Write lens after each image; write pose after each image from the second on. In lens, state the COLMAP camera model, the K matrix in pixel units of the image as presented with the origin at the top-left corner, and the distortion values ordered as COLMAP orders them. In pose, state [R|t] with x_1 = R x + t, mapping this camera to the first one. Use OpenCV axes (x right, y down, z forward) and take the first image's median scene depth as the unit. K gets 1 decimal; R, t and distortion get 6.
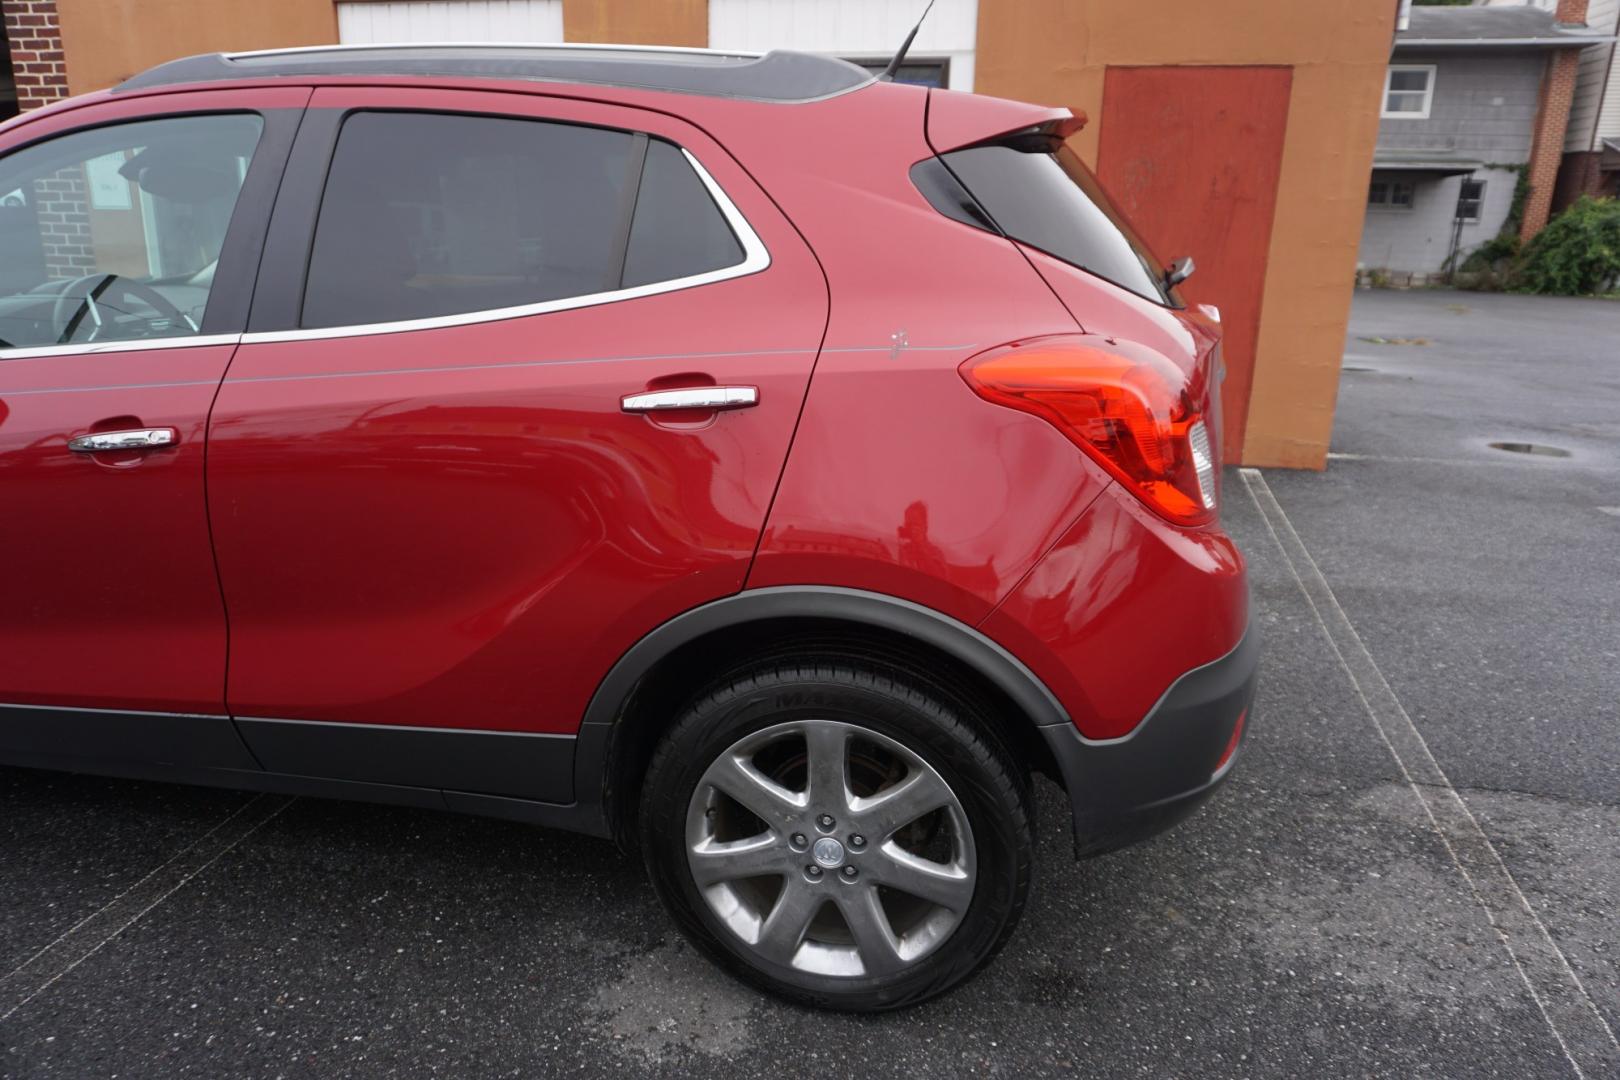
lens RADIAL K [[1088.8, 0, 807.5], [0, 1088.8, 529.6], [0, 0, 1]] dist [-0.046043, 0.035841]
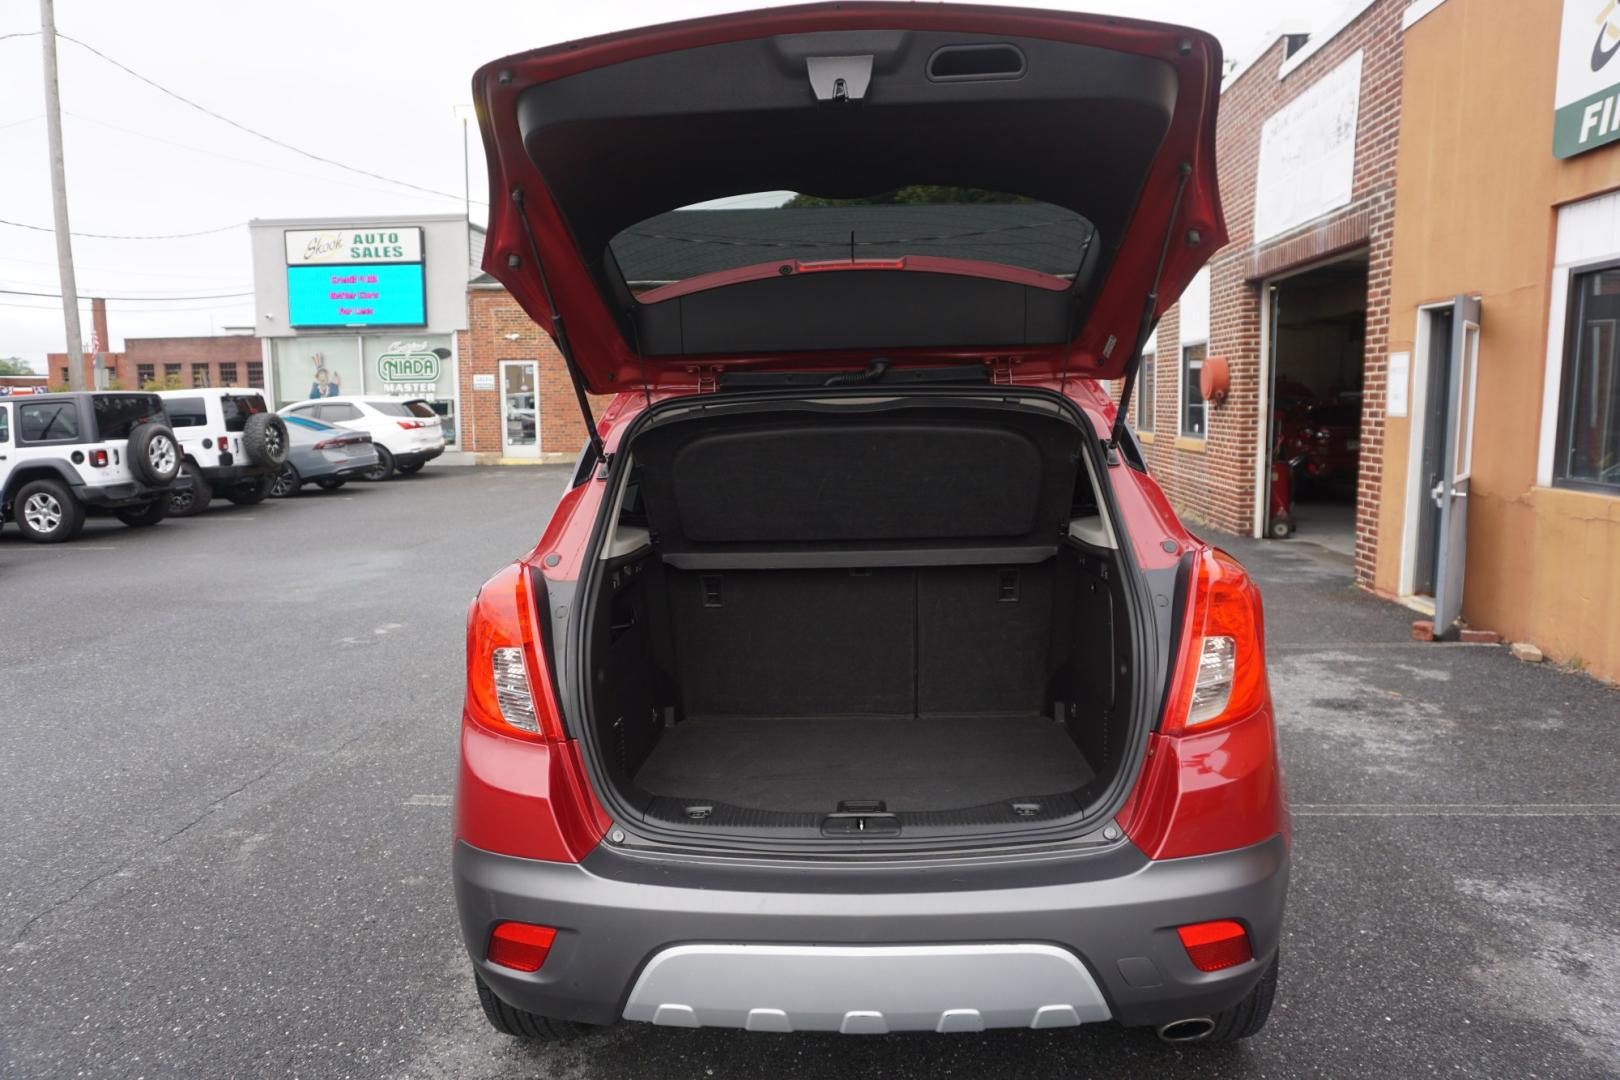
lens RADIAL K [[1088.8, 0, 809.6], [0, 1088.8, 533.8], [0, 0, 1]] dist [-0.046043, 0.035841]
pose [[0.143687, 0.101273, -0.984428, 1.431467], [-0.260215, 0.963612, 0.061150, -0.346152], [0.954800, 0.247376, 0.164811, 0.987283]]
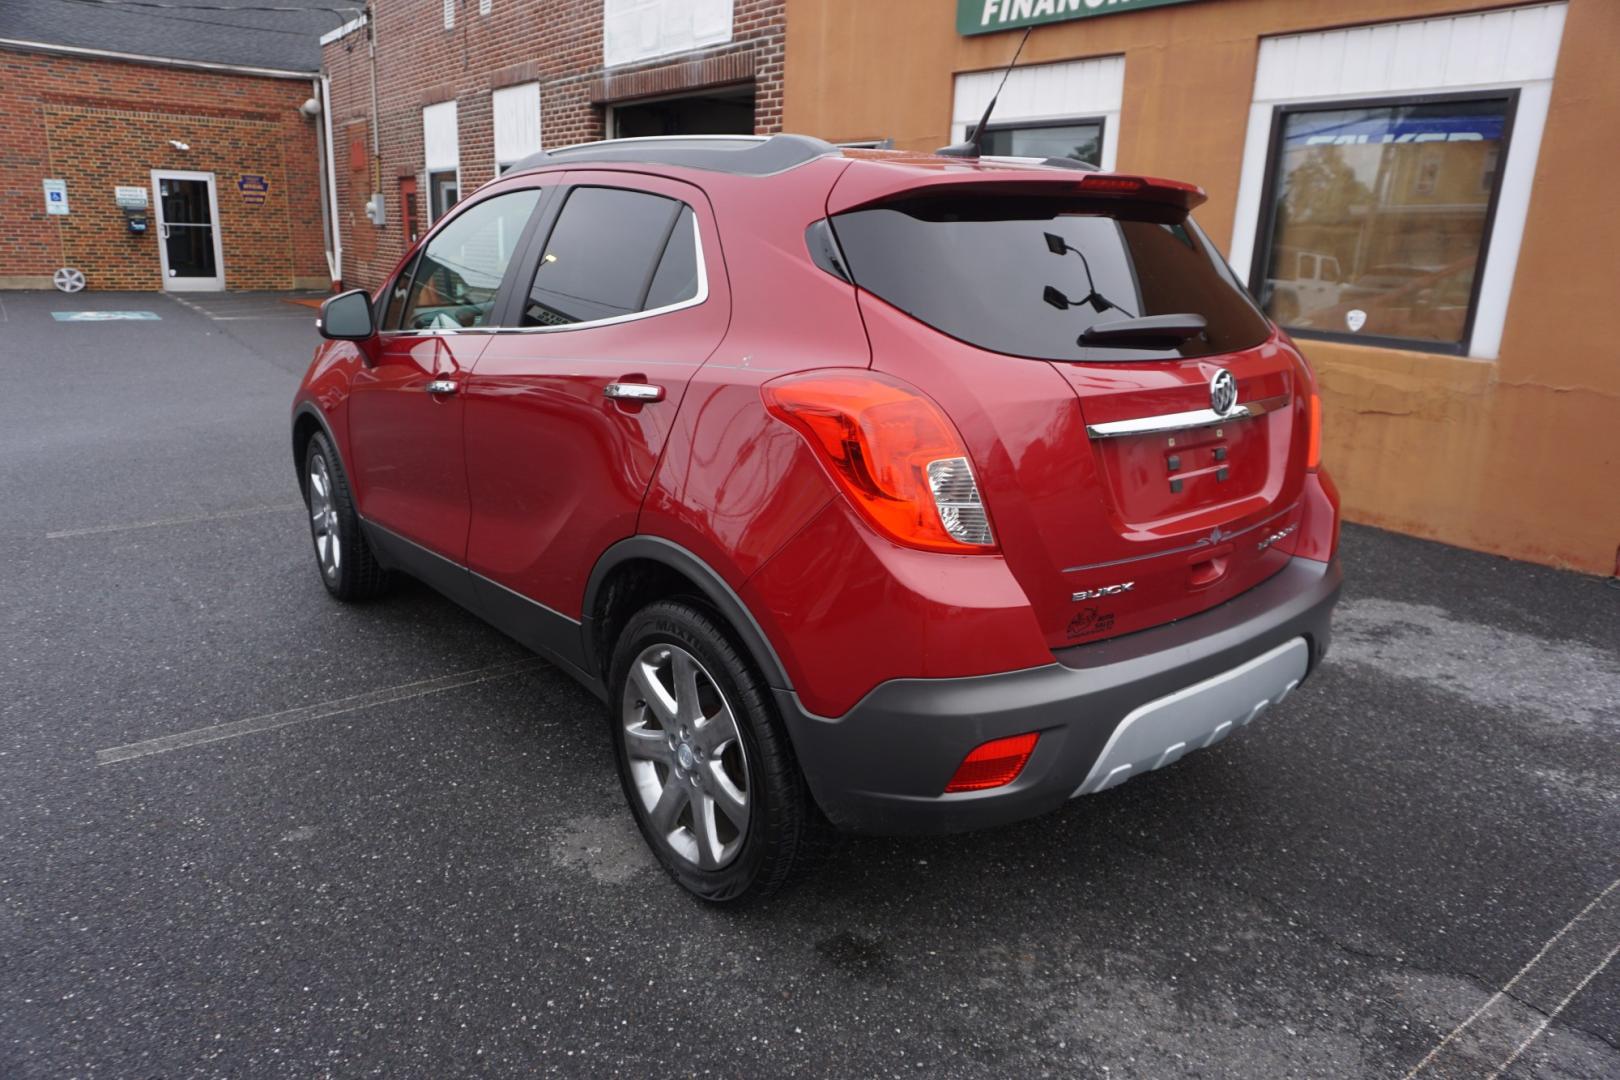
lens RADIAL K [[1088.8, 0, 805.3], [0, 1088.8, 529.5], [0, 0, 1]] dist [-0.046043, 0.035841]
pose [[0.769926, 0.174811, -0.613722, 0.844449], [-0.195915, 0.980053, 0.033376, -0.033463], [0.607315, 0.094540, 0.788816, 0.049962]]
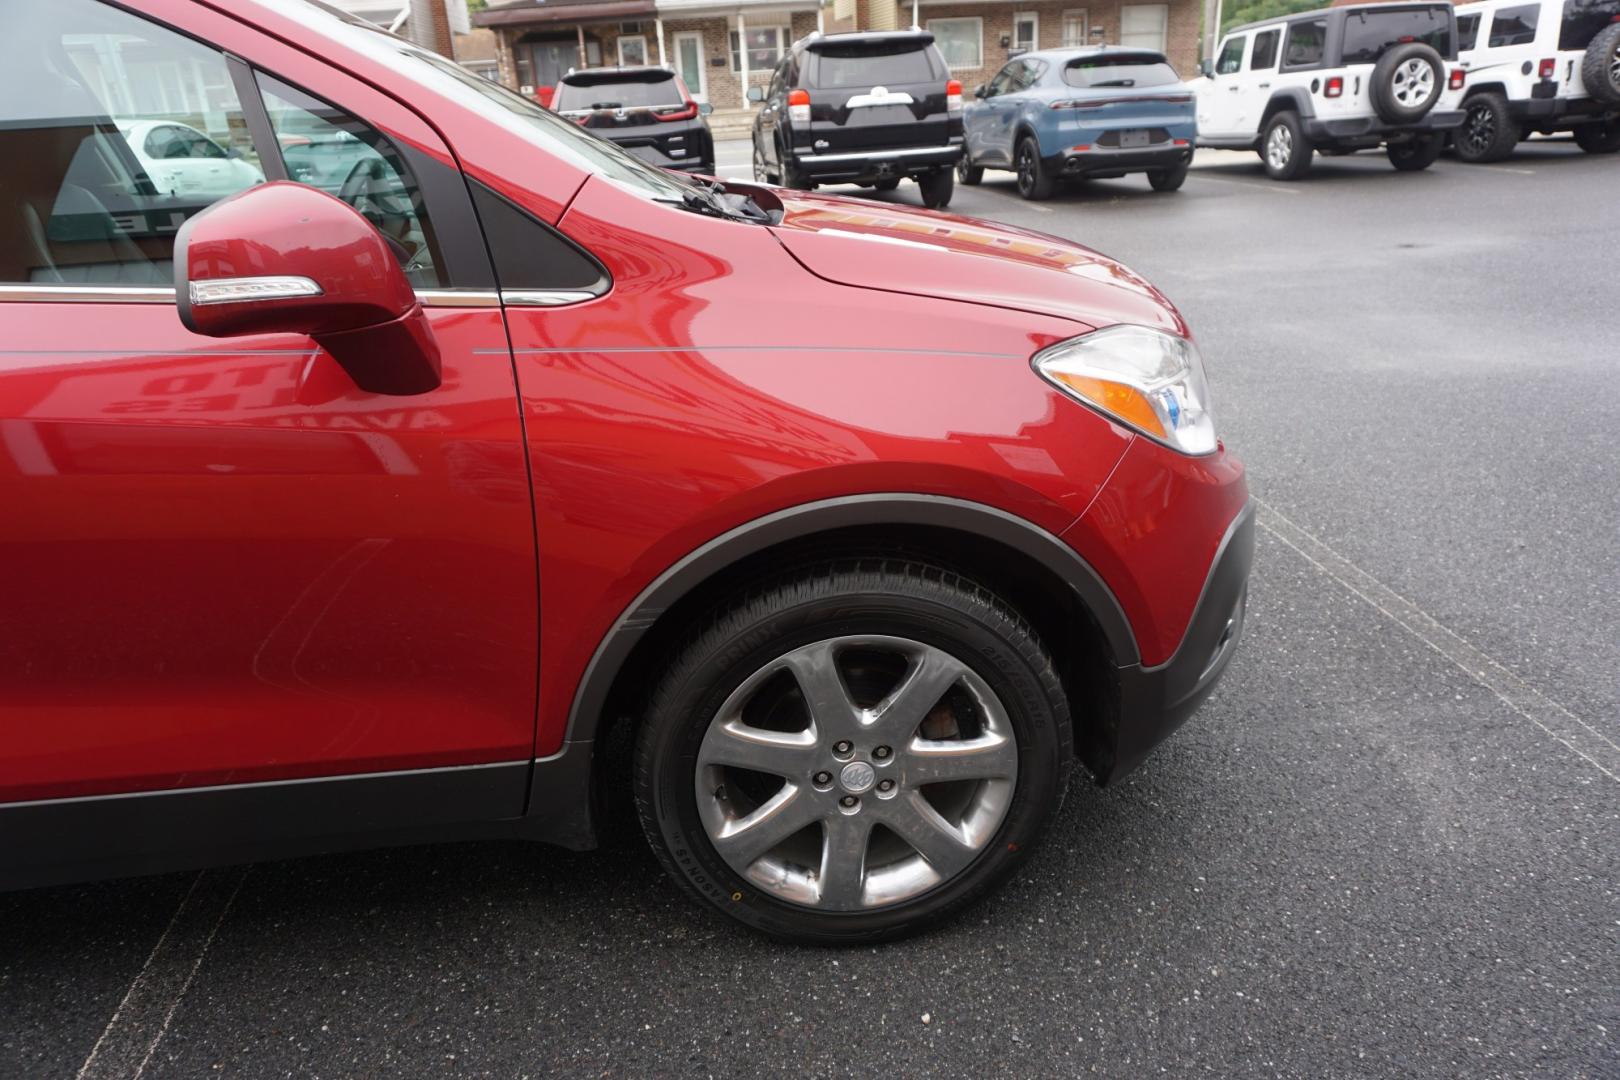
lens RADIAL K [[1088.8, 0, 807.5], [0, 1088.8, 532.3], [0, 0, 1]] dist [-0.046043, 0.035841]
pose [[-0.933492, 0.168180, -0.316716, -0.844099], [-0.063036, 0.792493, 0.606615, -0.738021], [0.353016, 0.586234, -0.729184, 2.597868]]
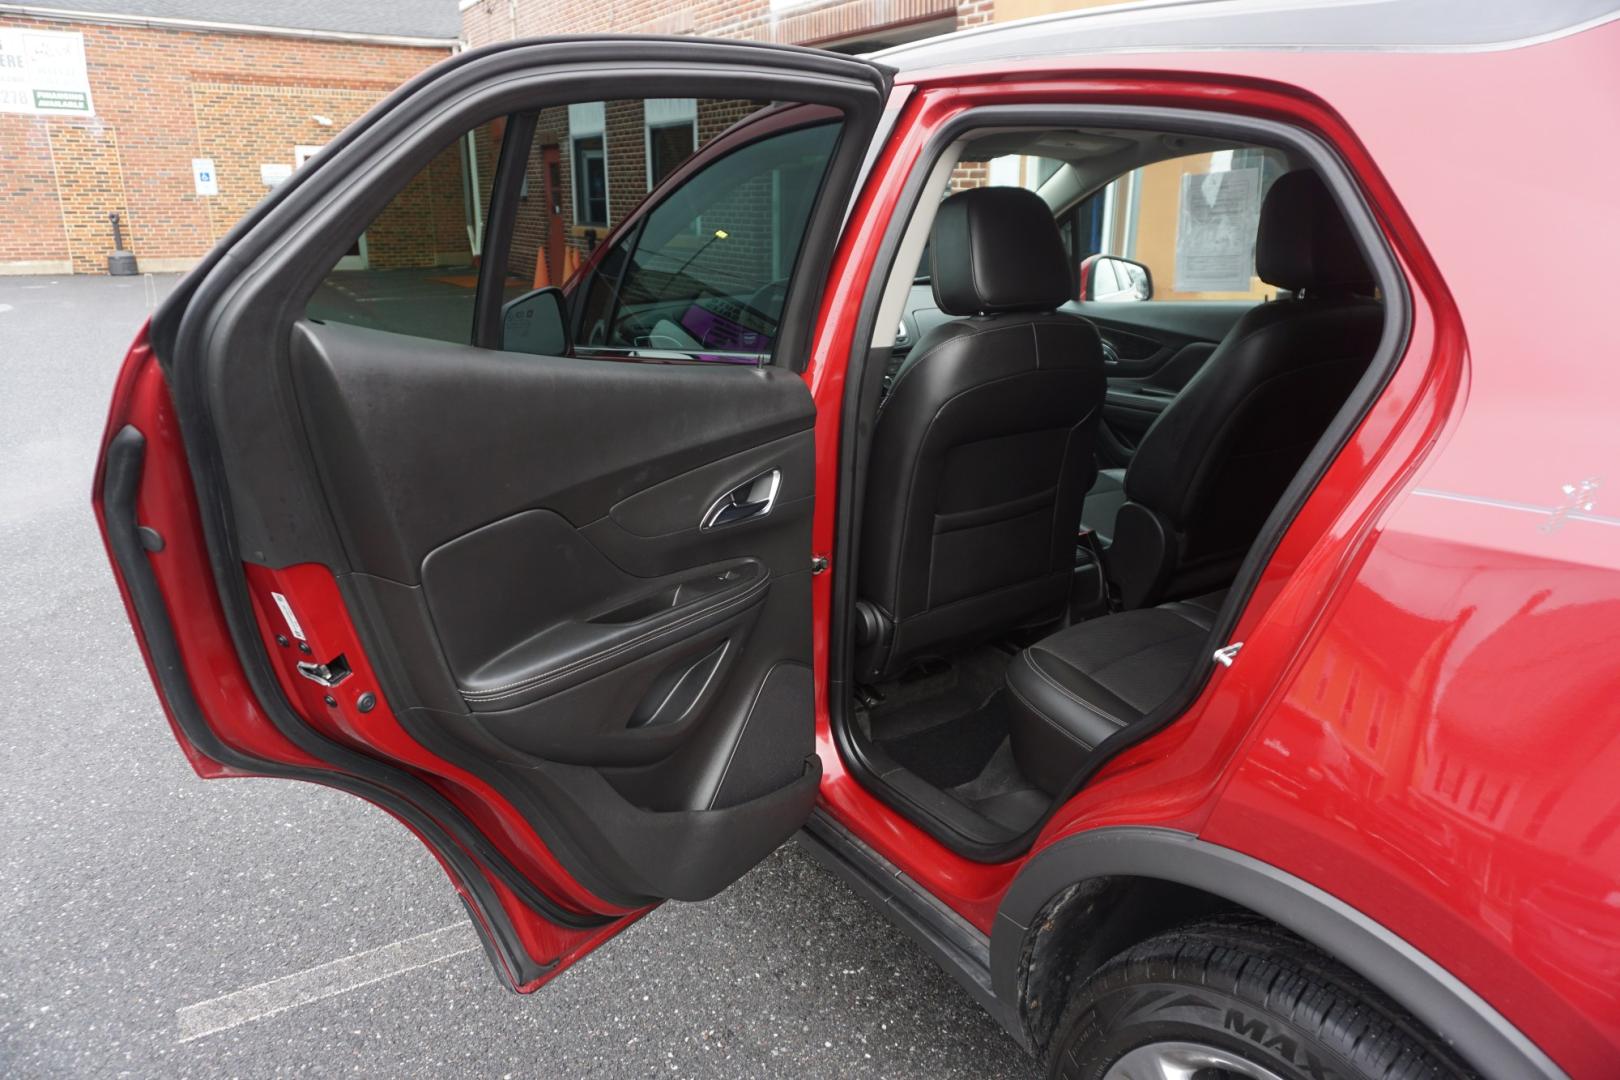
lens RADIAL K [[1088.8, 0, 806.2], [0, 1088.8, 531.8], [0, 0, 1]] dist [-0.046043, 0.035841]
pose [[0.695918, 0.200102, -0.689679, 0.164228], [-0.194276, 0.977042, 0.087443, -0.116483], [0.691343, 0.073135, 0.718816, 0.338602]]
